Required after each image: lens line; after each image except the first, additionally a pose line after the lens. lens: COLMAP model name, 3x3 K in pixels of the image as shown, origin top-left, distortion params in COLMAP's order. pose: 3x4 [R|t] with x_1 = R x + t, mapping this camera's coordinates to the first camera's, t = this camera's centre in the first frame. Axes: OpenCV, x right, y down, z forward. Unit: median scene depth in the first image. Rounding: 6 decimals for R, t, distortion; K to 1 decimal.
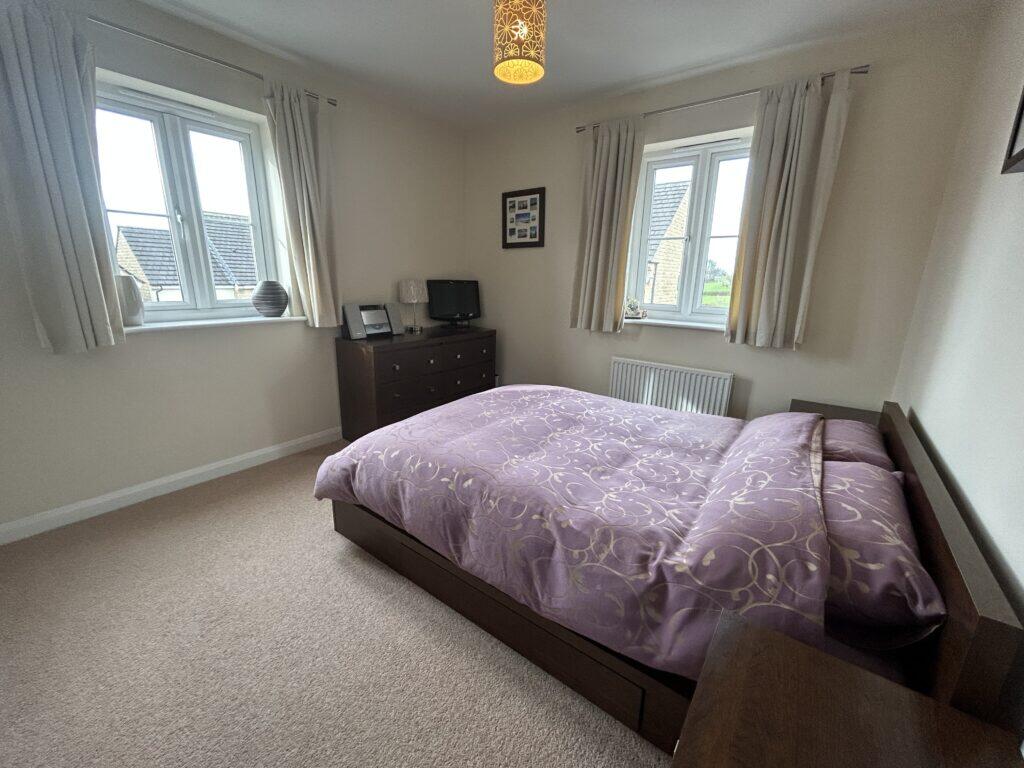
lens RADIAL K [[418.0, 0, 512.0], [0, 418.0, 384.0], [0, 0, 1]] dist [-0.001481, -0.000261]
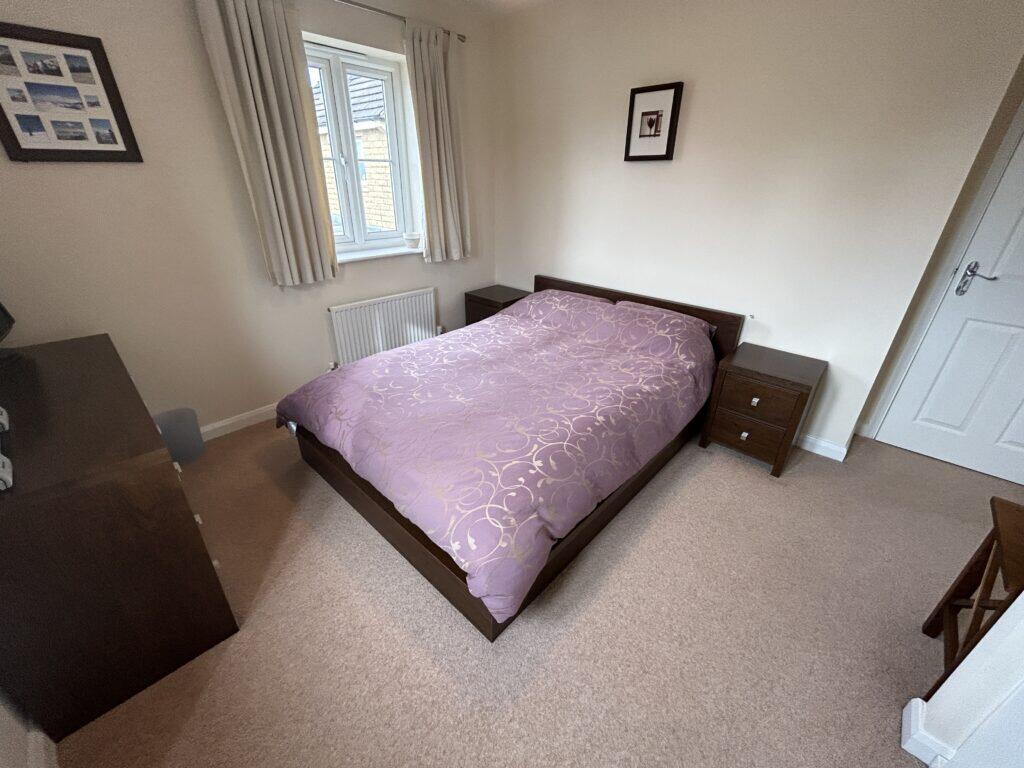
lens RADIAL K [[418.0, 0, 512.0], [0, 418.0, 384.0], [0, 0, 1]] dist [-0.001481, -0.000261]
pose [[0.098174, -0.462045, 0.881406, -0.508233], [0.235359, 0.871339, 0.430552, -0.194308], [-0.966937, 0.165178, 0.194290, 0.462682]]
